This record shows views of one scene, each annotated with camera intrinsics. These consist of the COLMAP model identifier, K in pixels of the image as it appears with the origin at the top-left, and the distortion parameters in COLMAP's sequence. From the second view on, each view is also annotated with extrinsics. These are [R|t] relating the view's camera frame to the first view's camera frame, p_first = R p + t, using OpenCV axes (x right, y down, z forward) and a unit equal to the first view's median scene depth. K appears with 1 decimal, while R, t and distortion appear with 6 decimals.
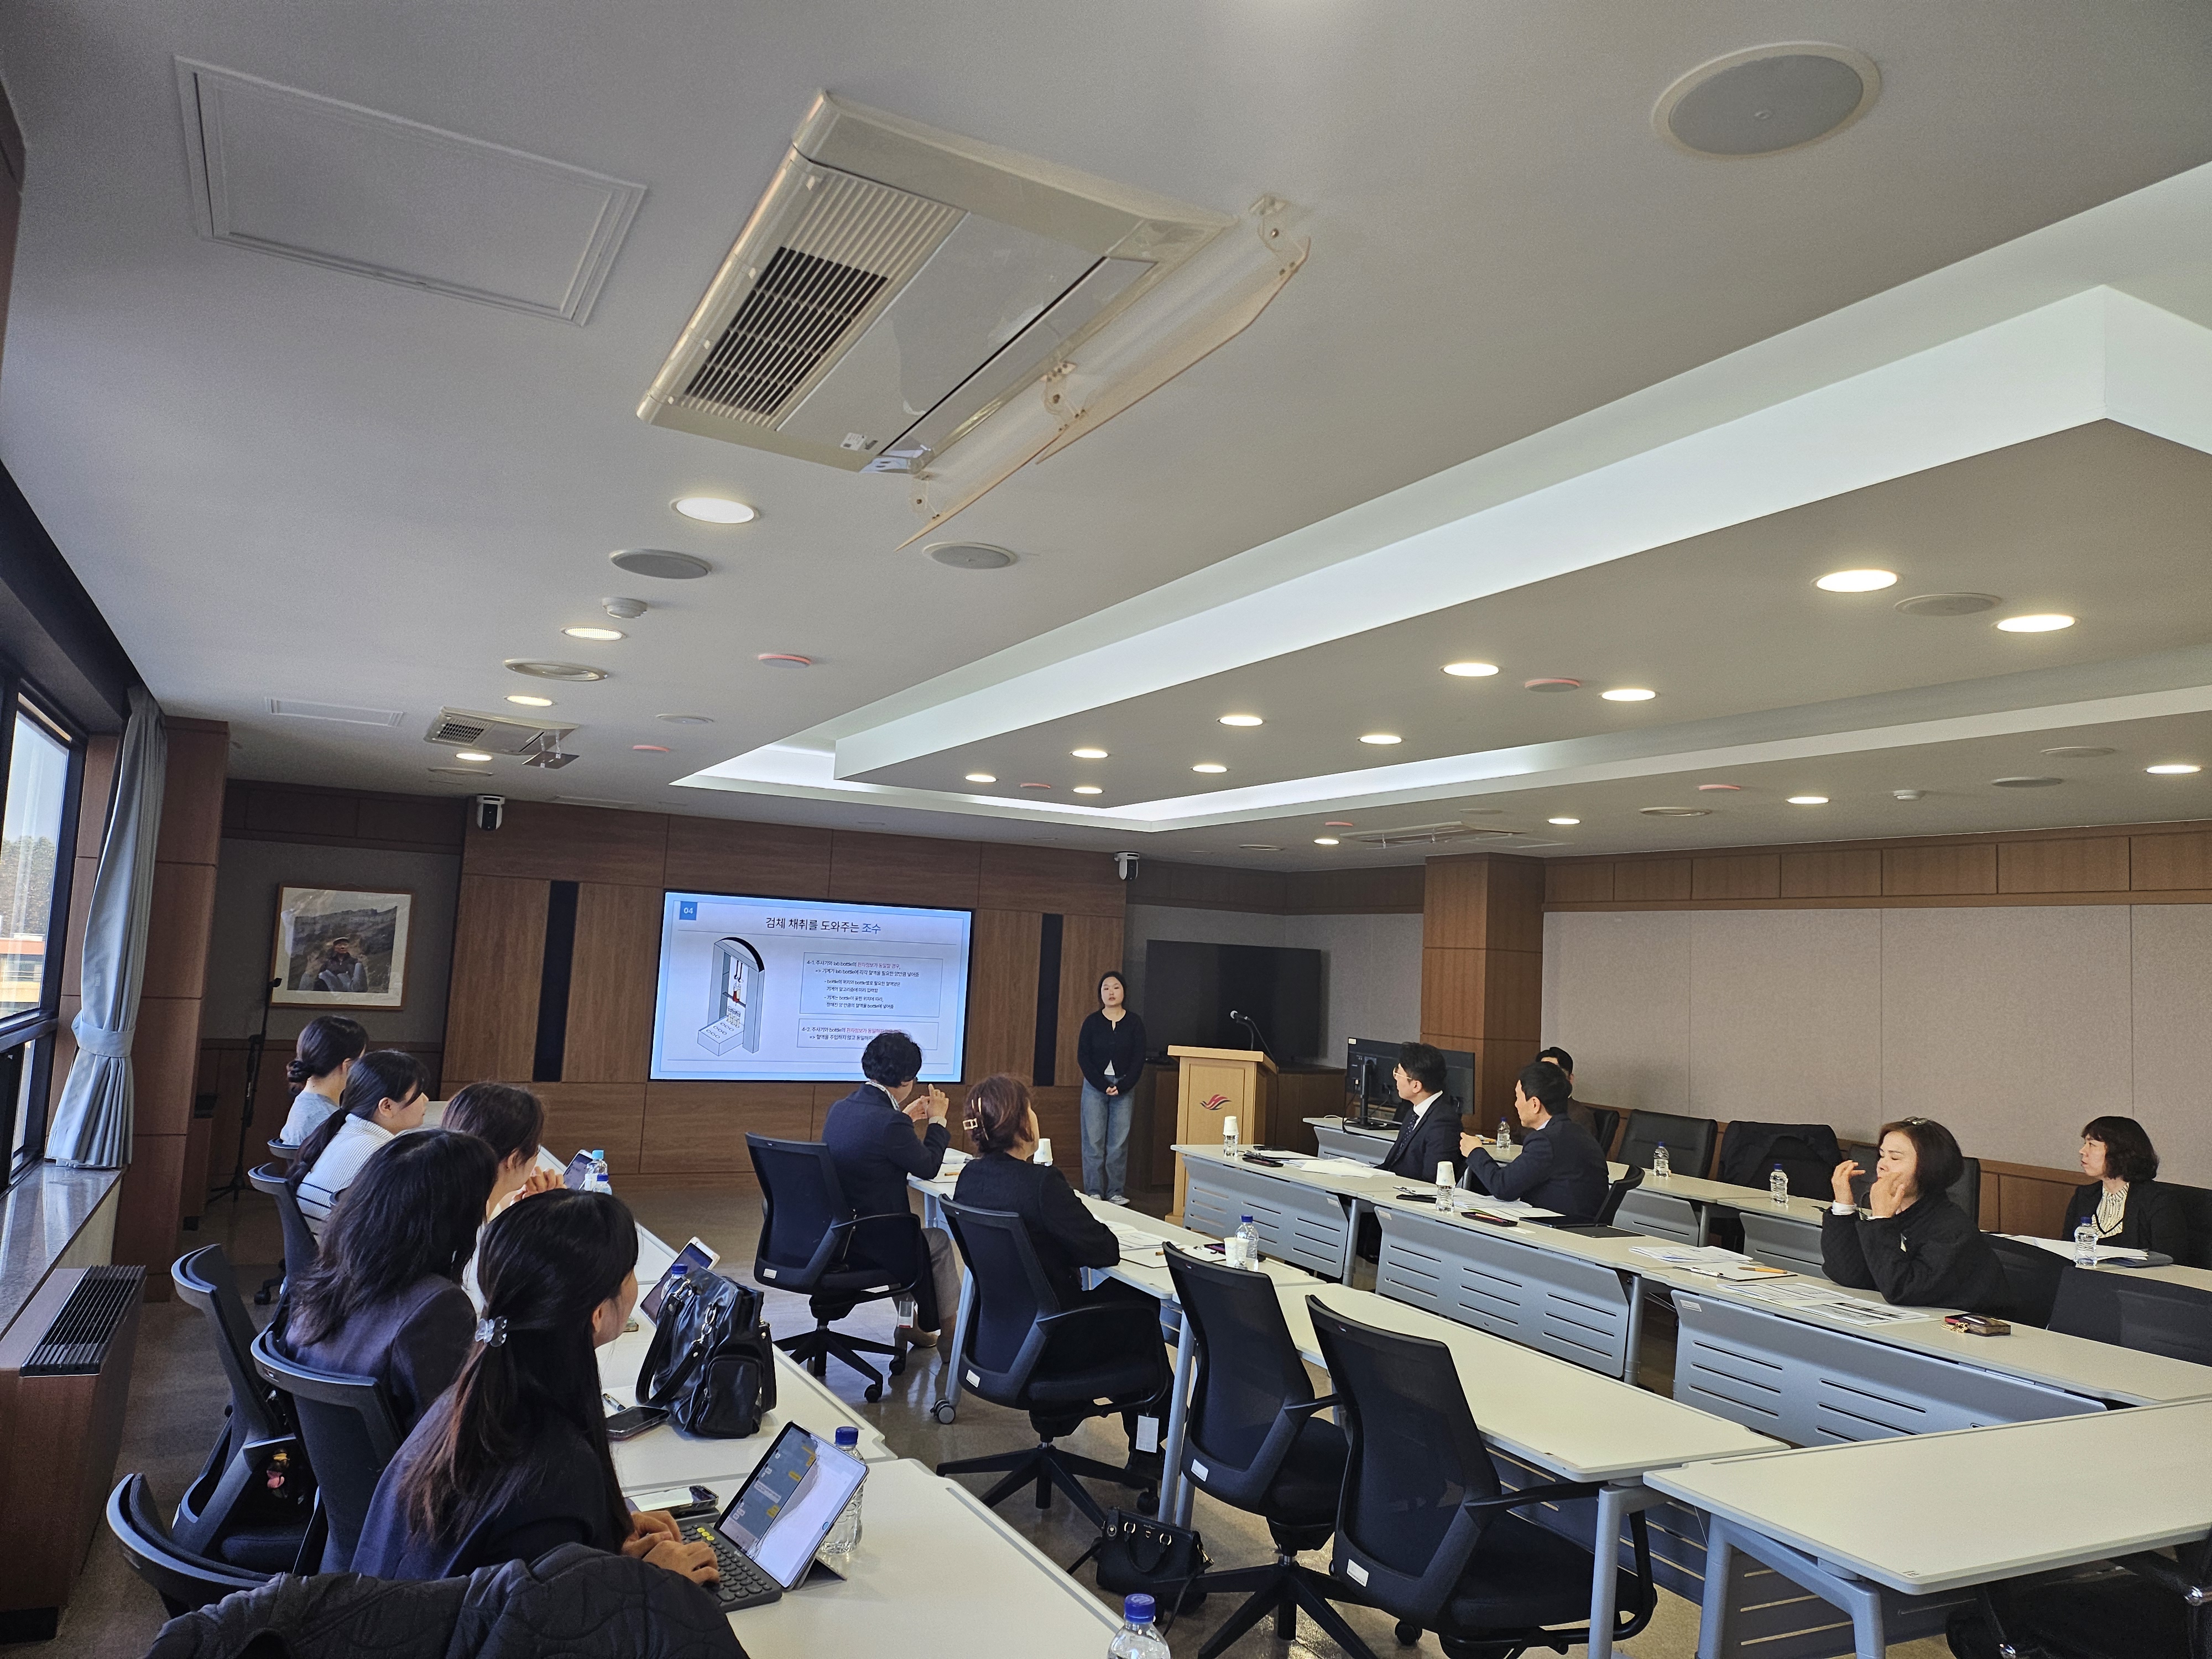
lens RADIAL K [[1532.8, 0, 1094.3], [0, 1532.8, 824.8], [0, 0, 1]] dist [0.040890, -0.011613]
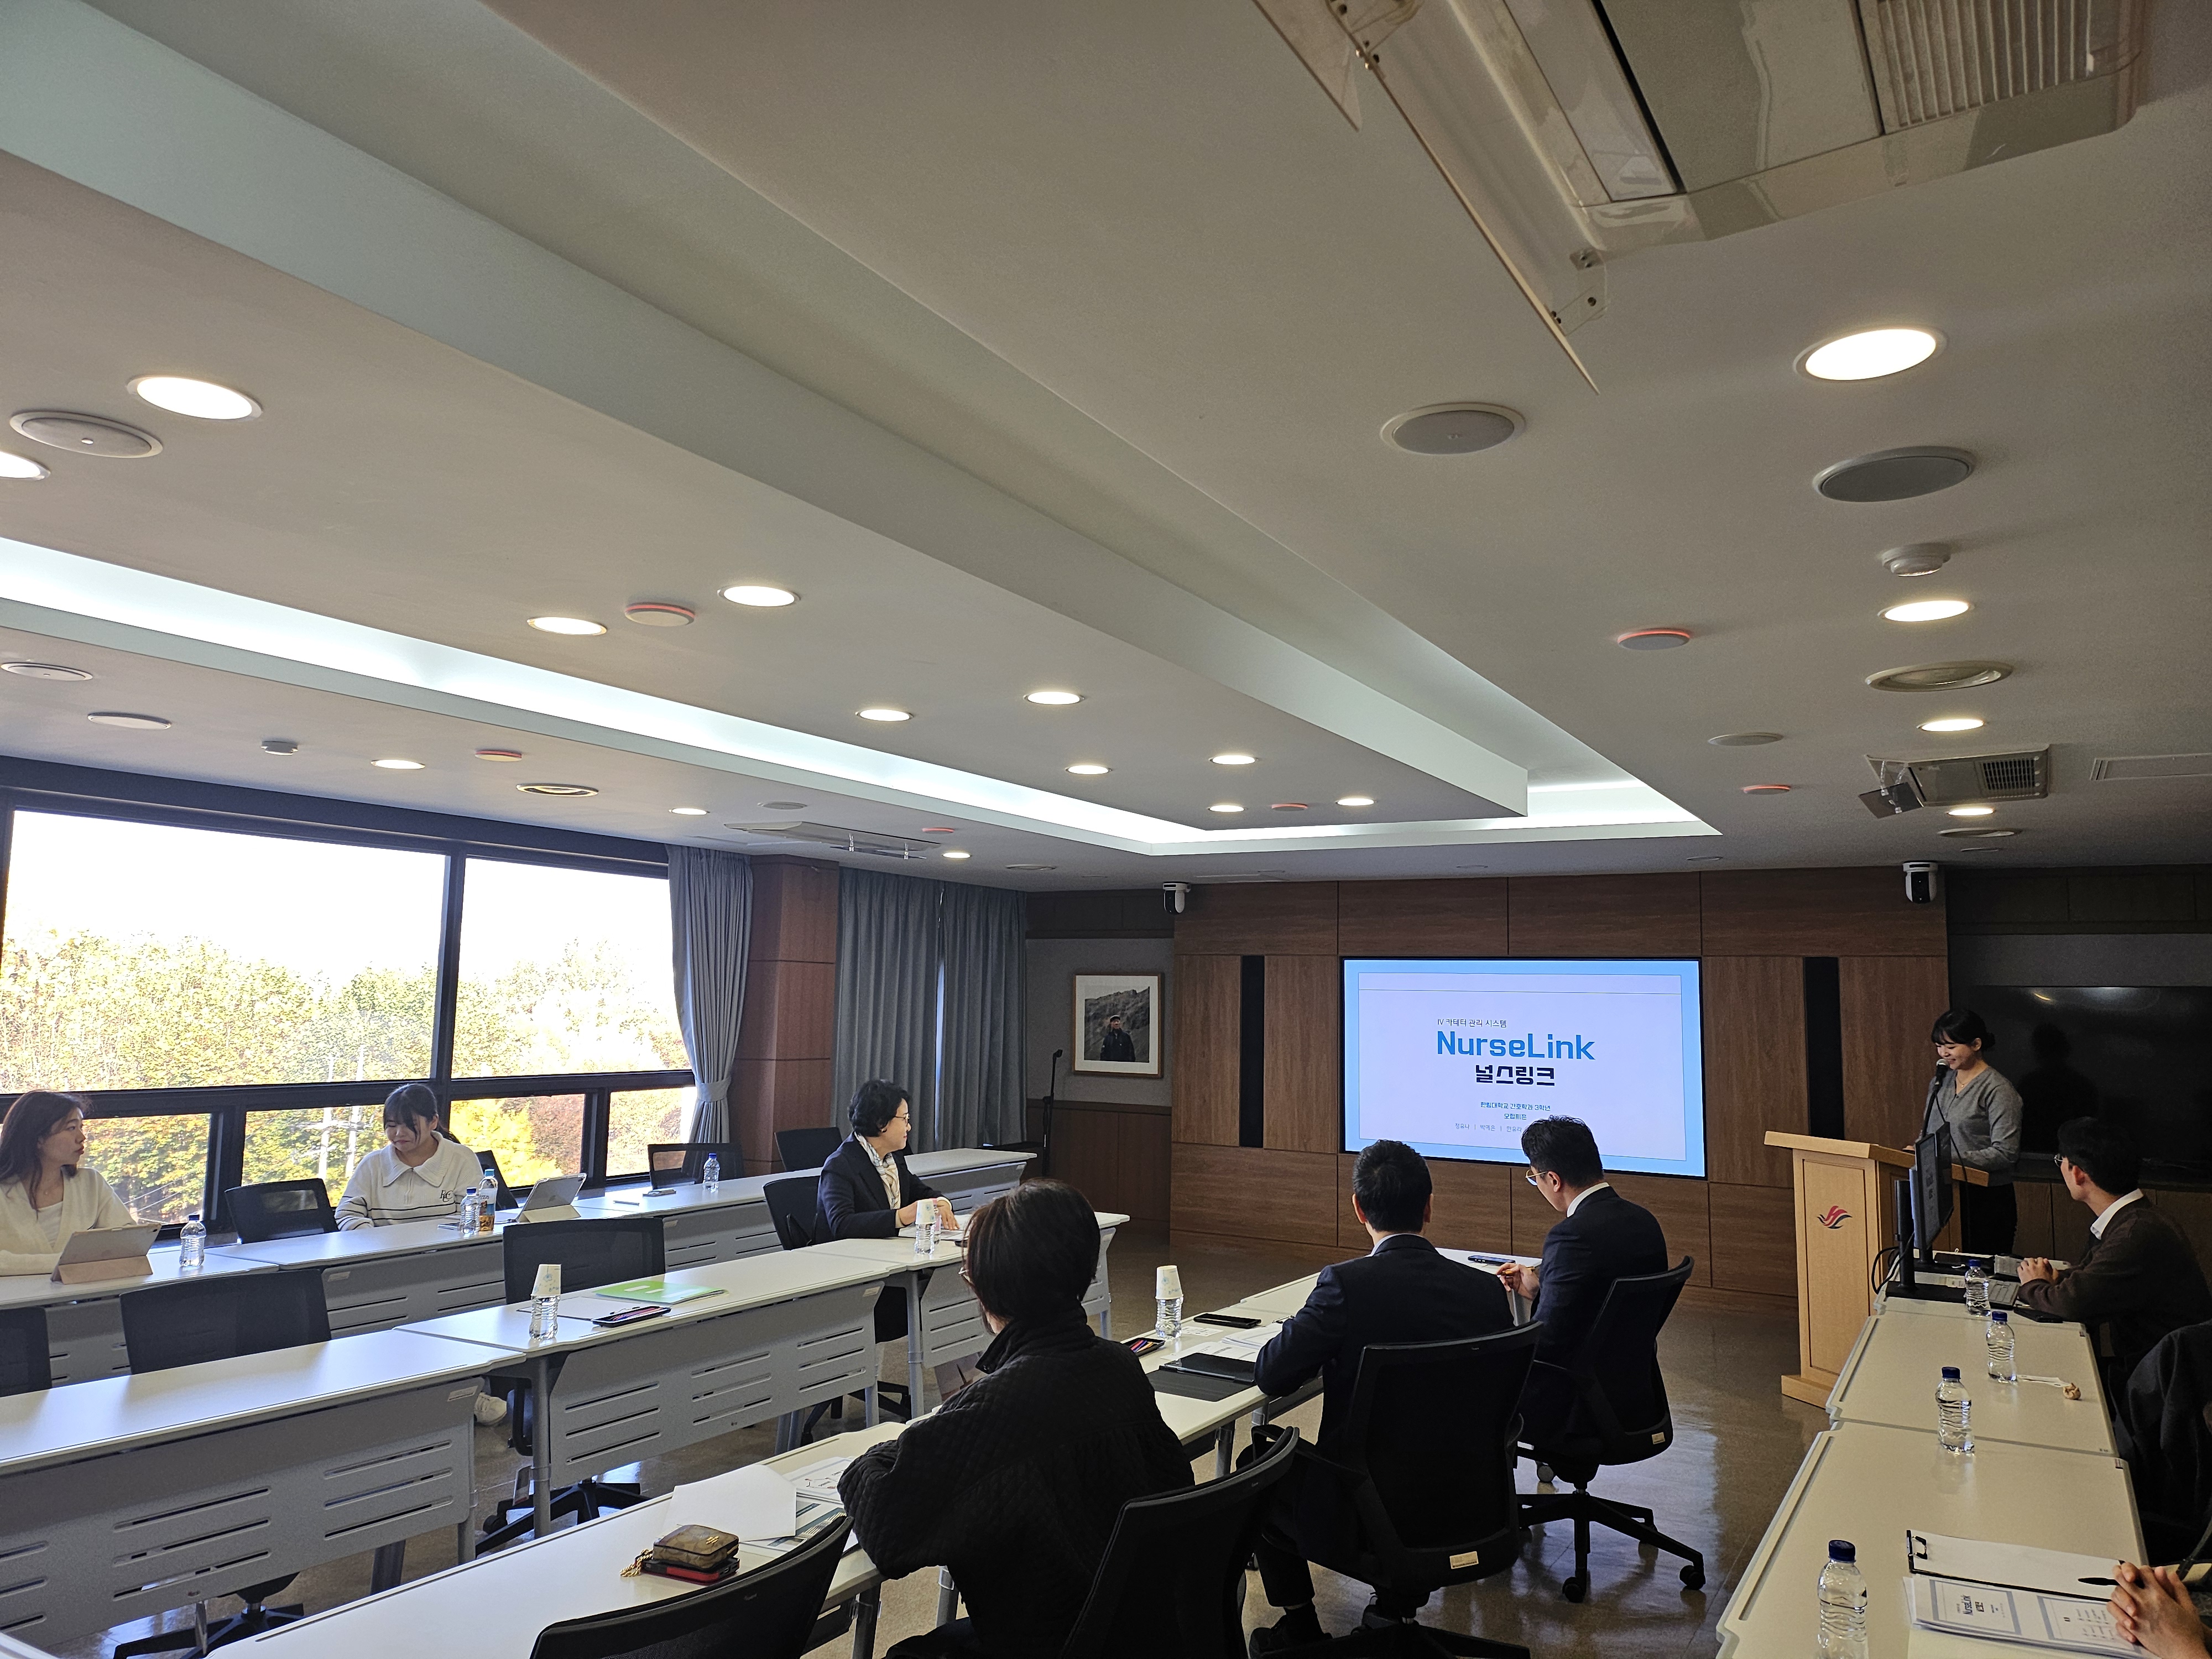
lens RADIAL K [[1532.8, 0, 1096.6], [0, 1532.8, 835.0], [0, 0, 1]] dist [0.040890, -0.011613]
pose [[0.545226, -0.130576, -0.828057, 0.484131], [0.088873, 0.991231, -0.097789, 0.048985], [0.833565, -0.020275, 0.552050, 0.341435]]
